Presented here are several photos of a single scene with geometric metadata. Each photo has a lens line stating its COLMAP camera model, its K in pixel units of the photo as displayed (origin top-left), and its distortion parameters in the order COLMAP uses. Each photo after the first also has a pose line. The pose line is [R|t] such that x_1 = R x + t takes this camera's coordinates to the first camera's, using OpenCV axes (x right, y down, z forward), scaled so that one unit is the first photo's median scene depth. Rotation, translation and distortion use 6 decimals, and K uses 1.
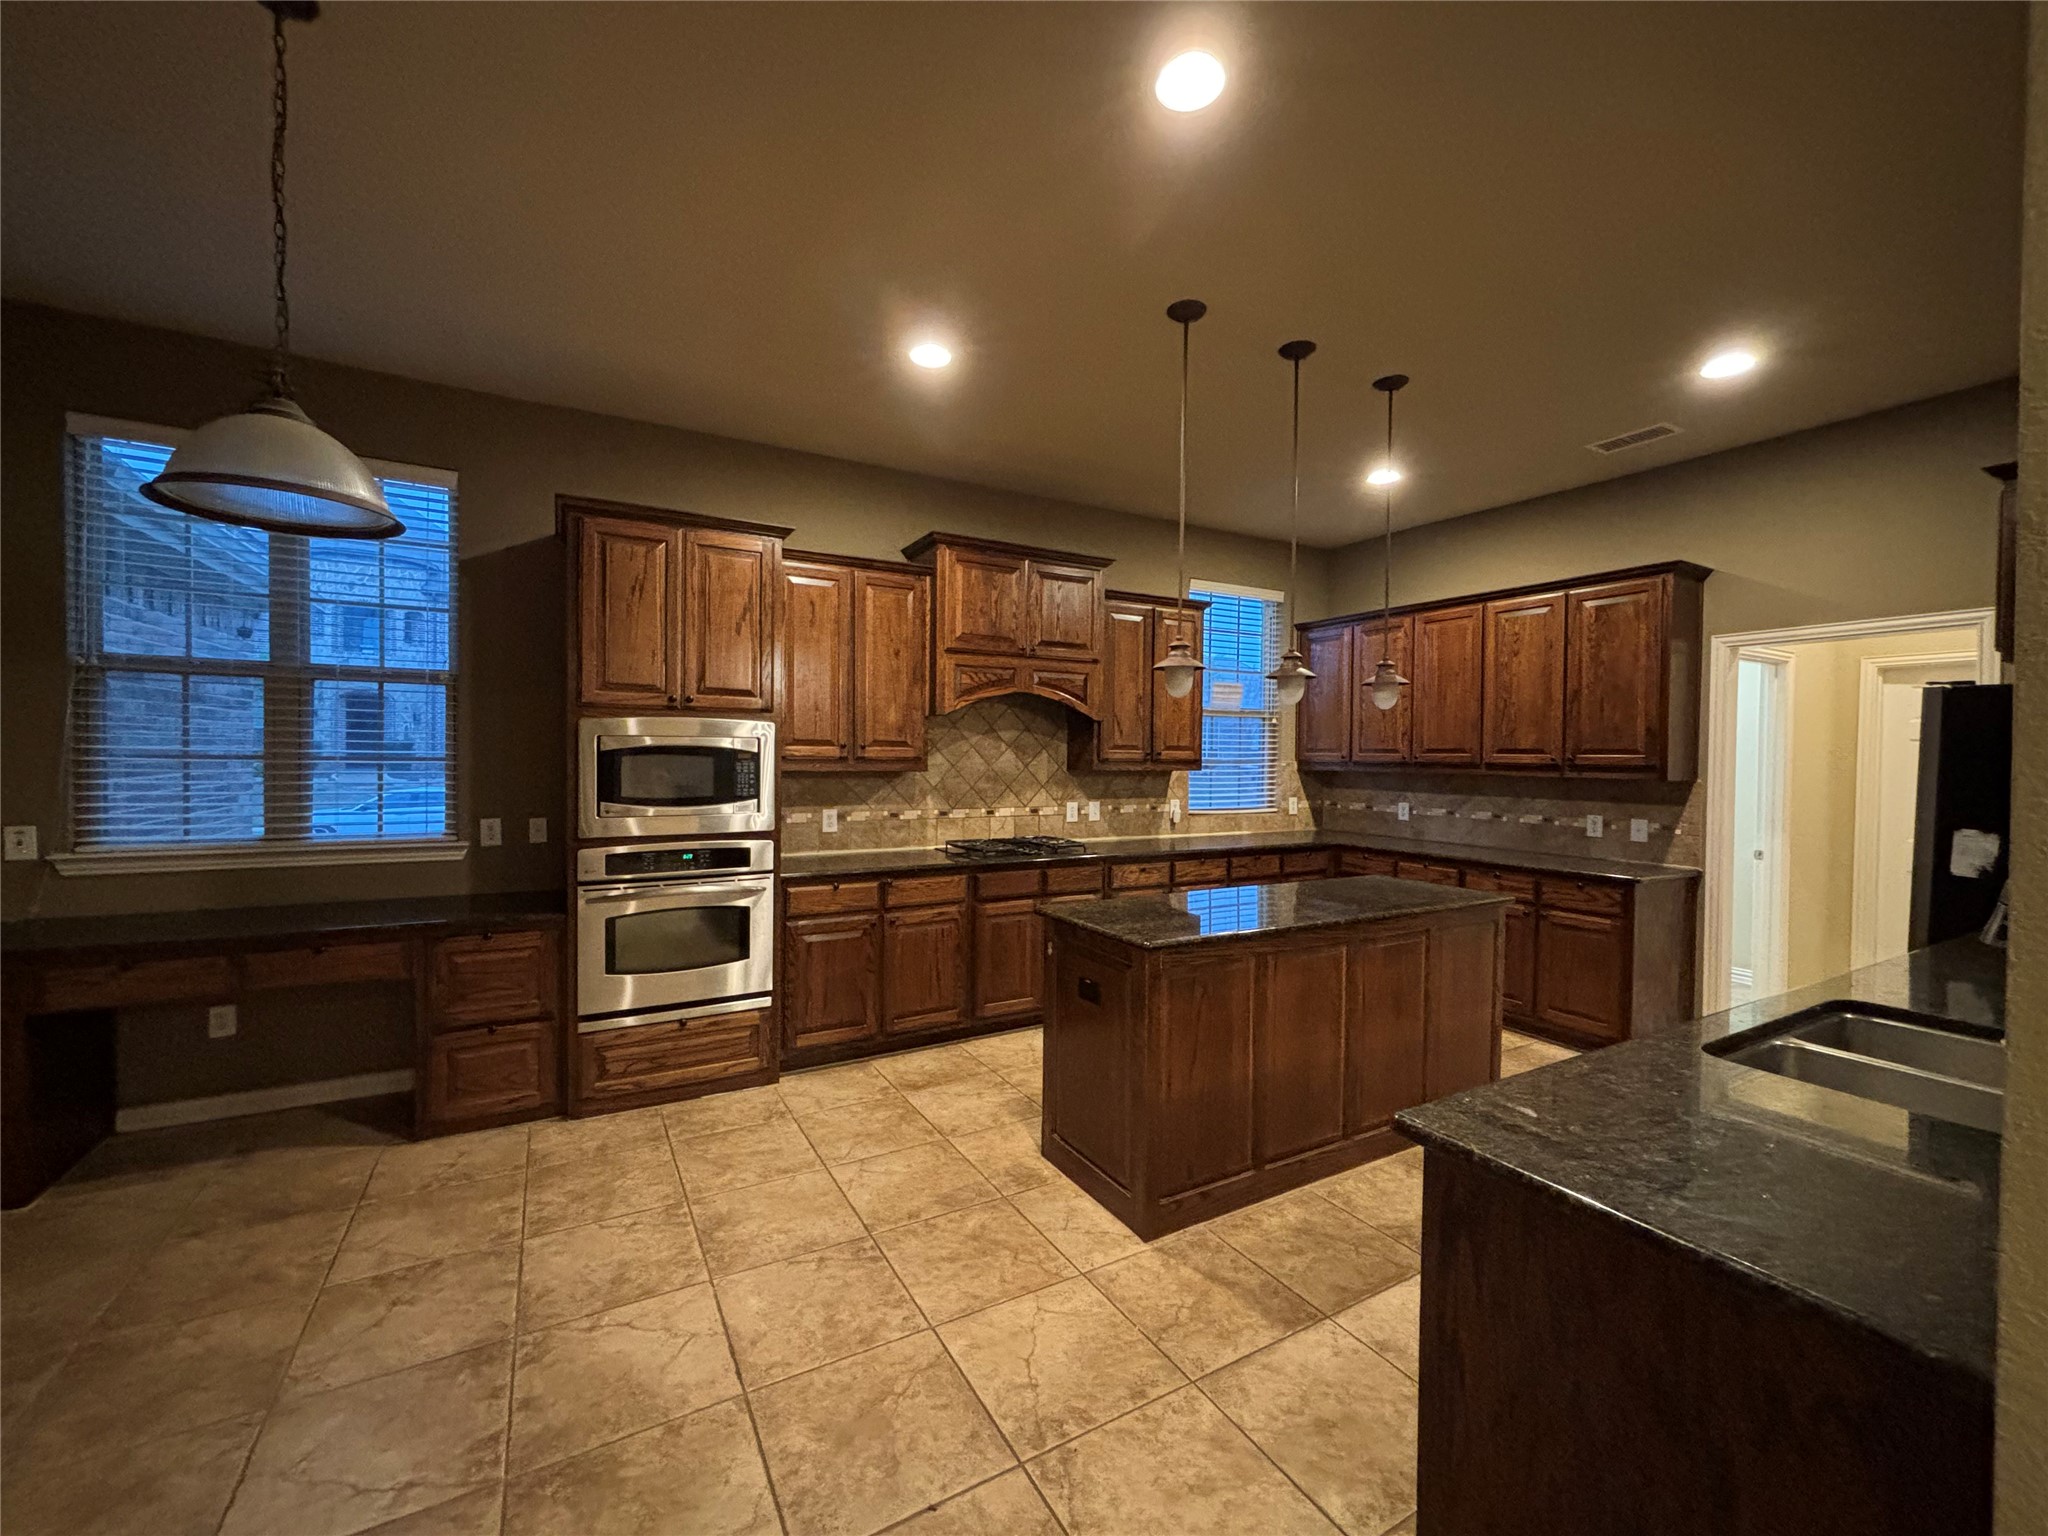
lens RADIAL K [[822.5, 0, 1017.0], [0, 822.5, 763.6], [0, 0, 1]] dist [0.002117, 0.000438]
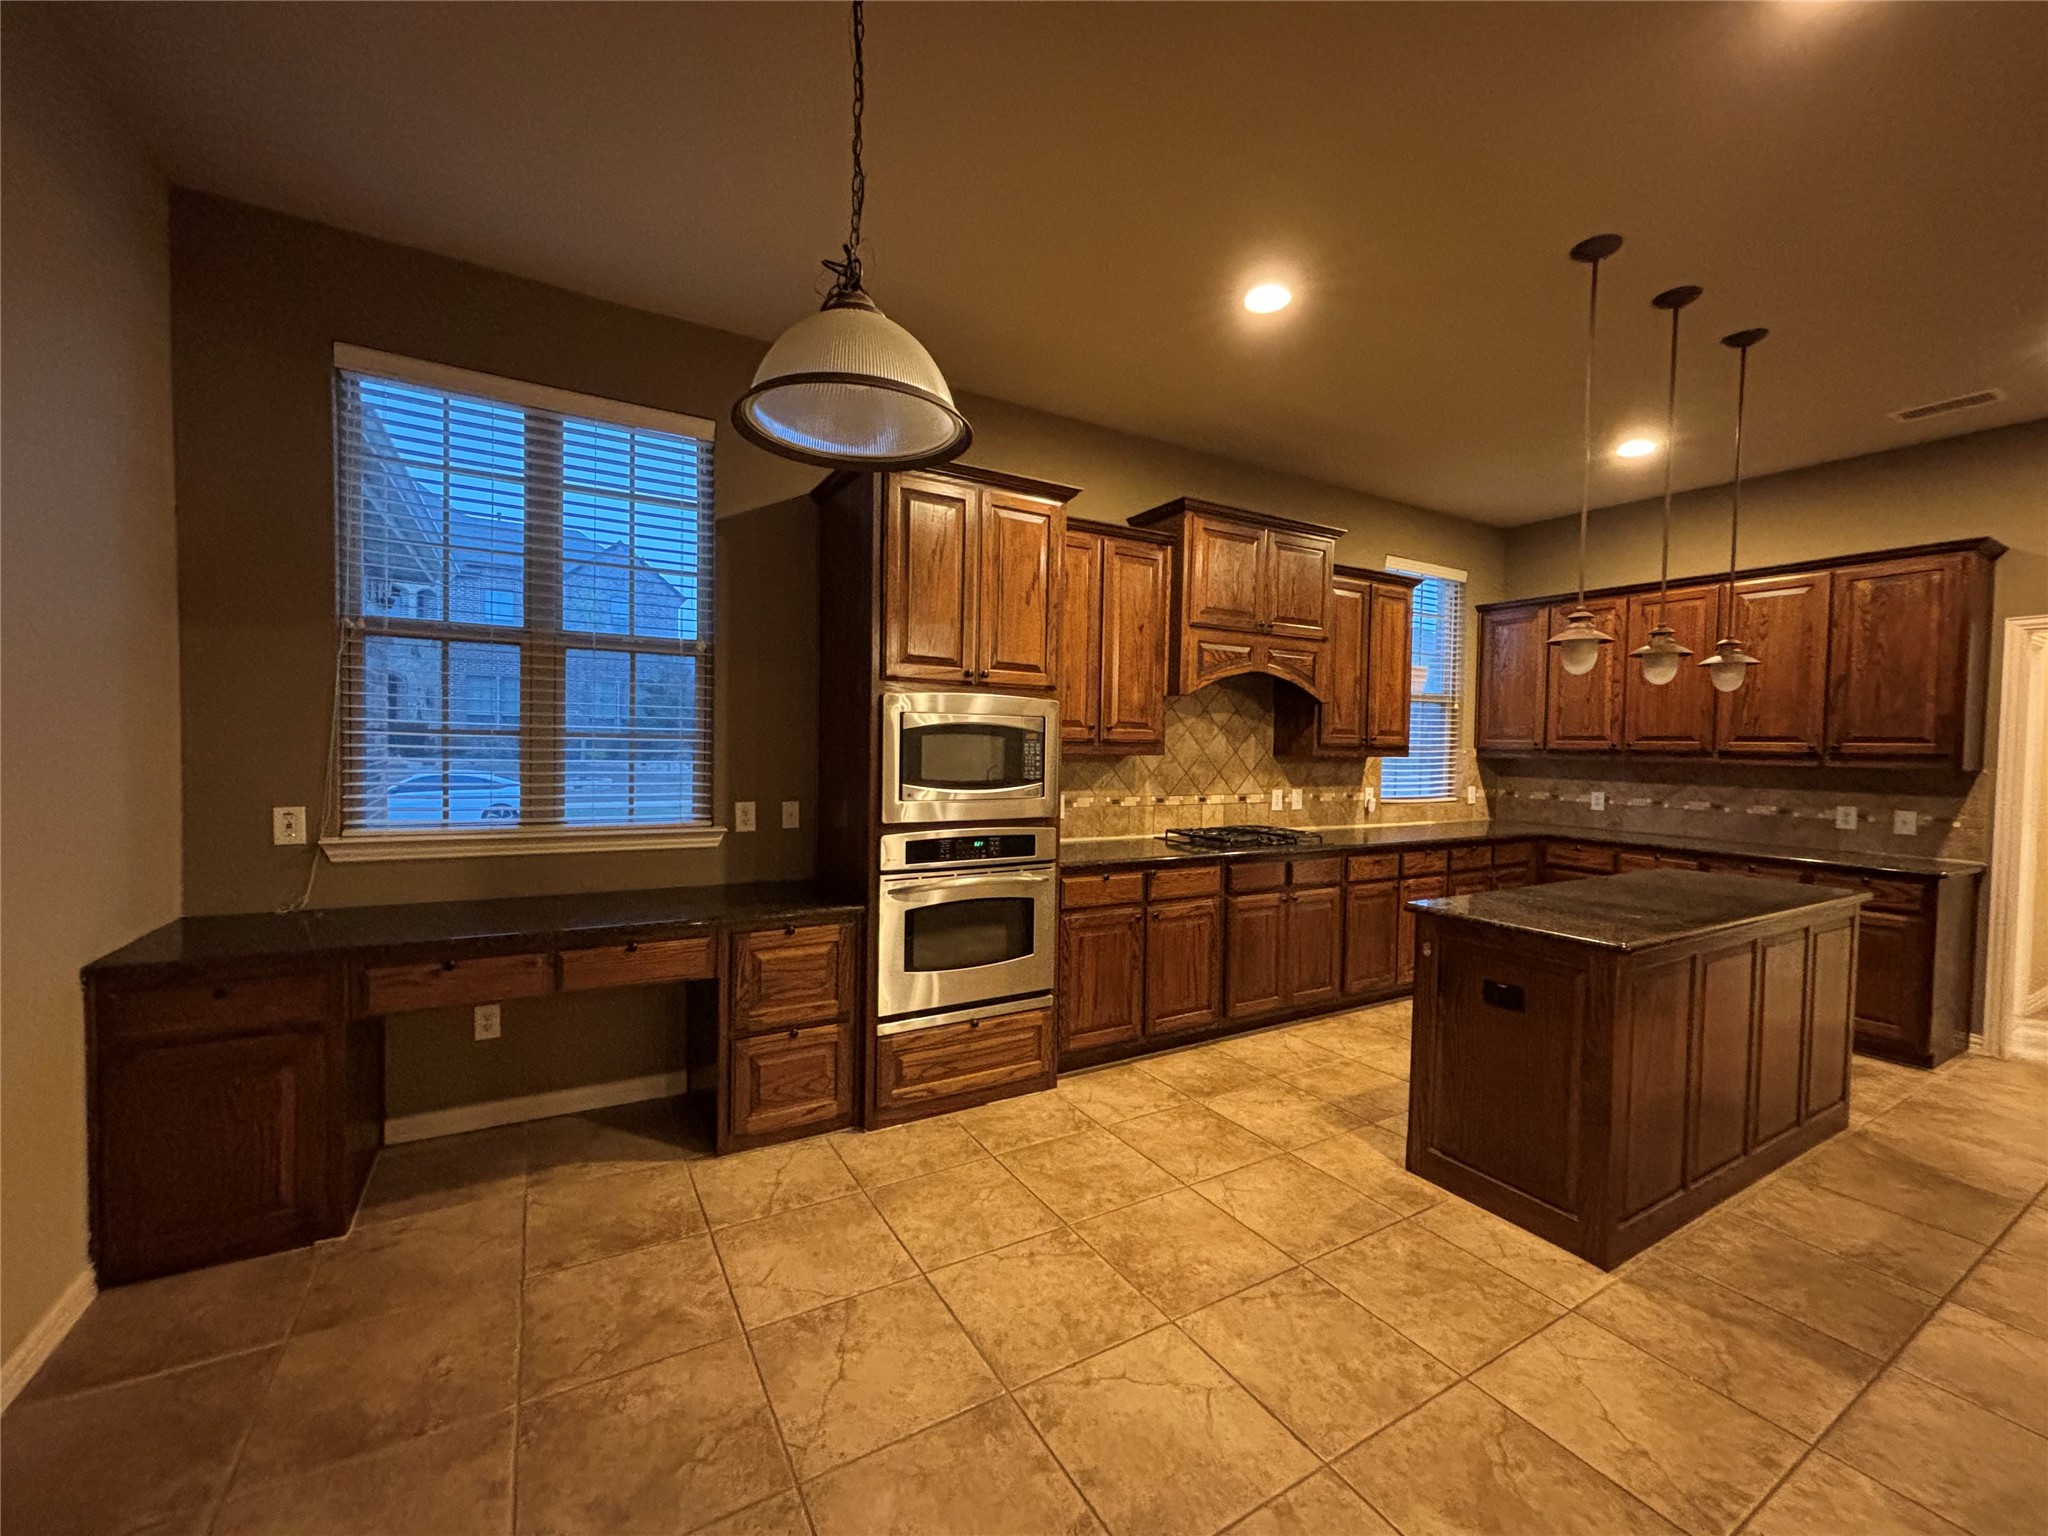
lens RADIAL K [[824.3, 0, 1020.2], [0, 824.3, 765.9], [0, 0, 1]] dist [-0.003286, 0.003221]
pose [[0.999848, 0.007187, 0.015896, -0.304147], [-0.007454, 0.999831, 0.016805, 0.007385], [-0.015773, -0.016921, 0.999732, 0.066859]]
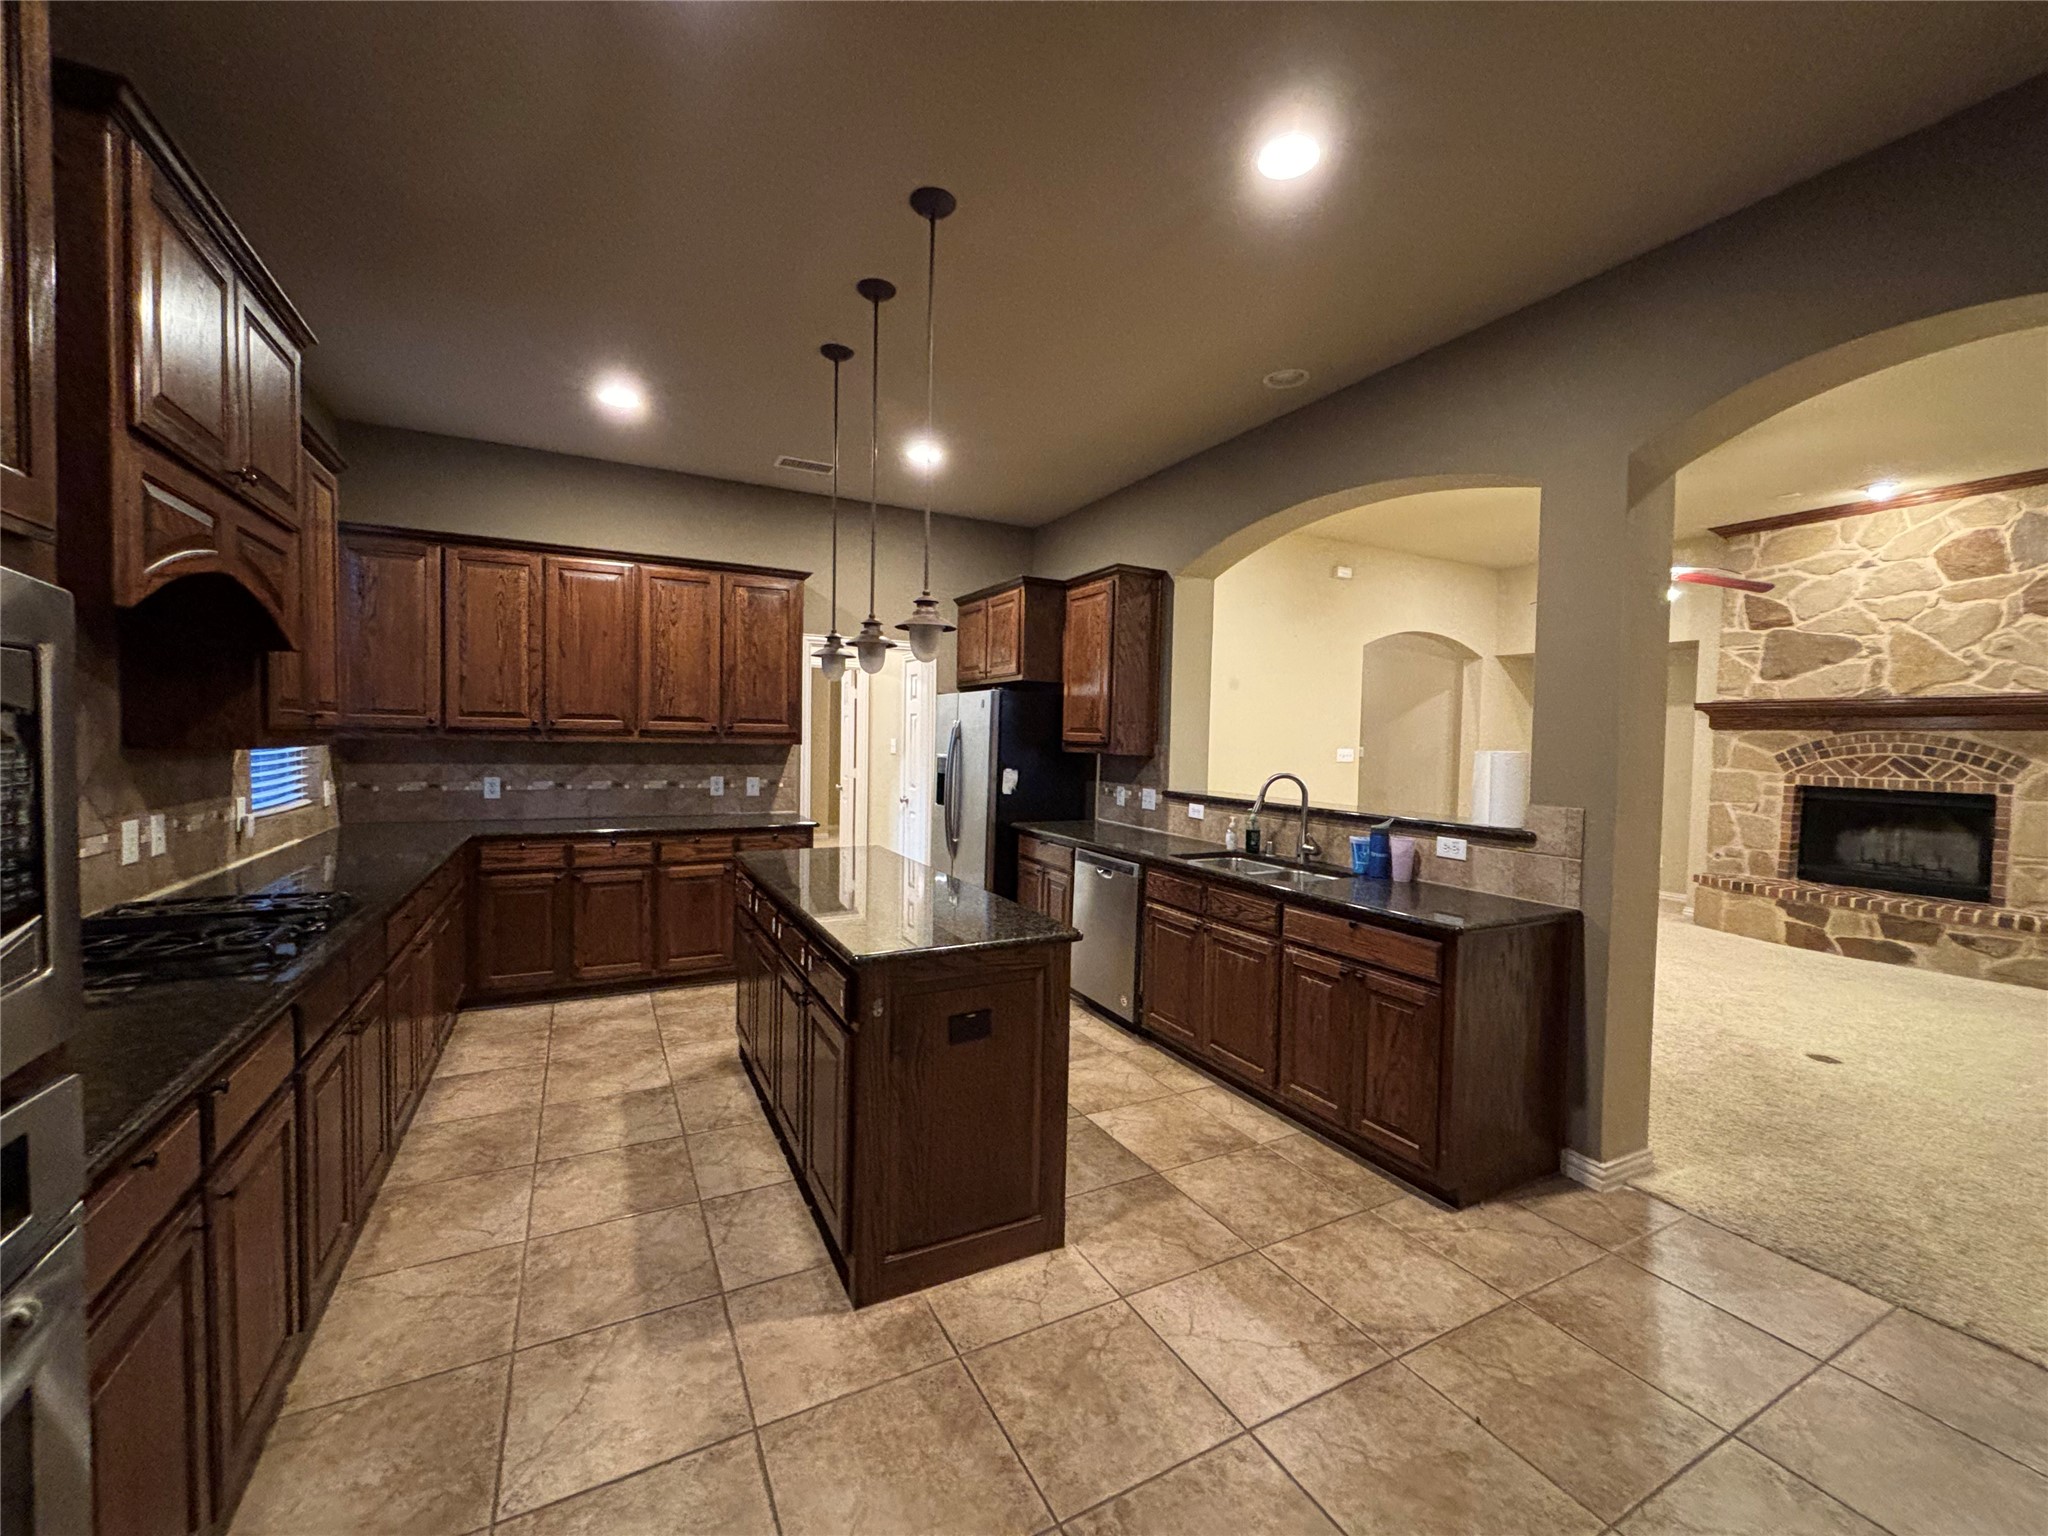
lens RADIAL K [[824.3, 0, 1020.2], [0, 824.3, 765.9], [0, 0, 1]] dist [-0.003286, 0.003221]
pose [[0.034440, -0.048337, 0.998237, -0.458175], [-0.006884, 0.998795, 0.048602, -0.010683], [-0.999383, -0.008545, 0.034066, 0.611352]]
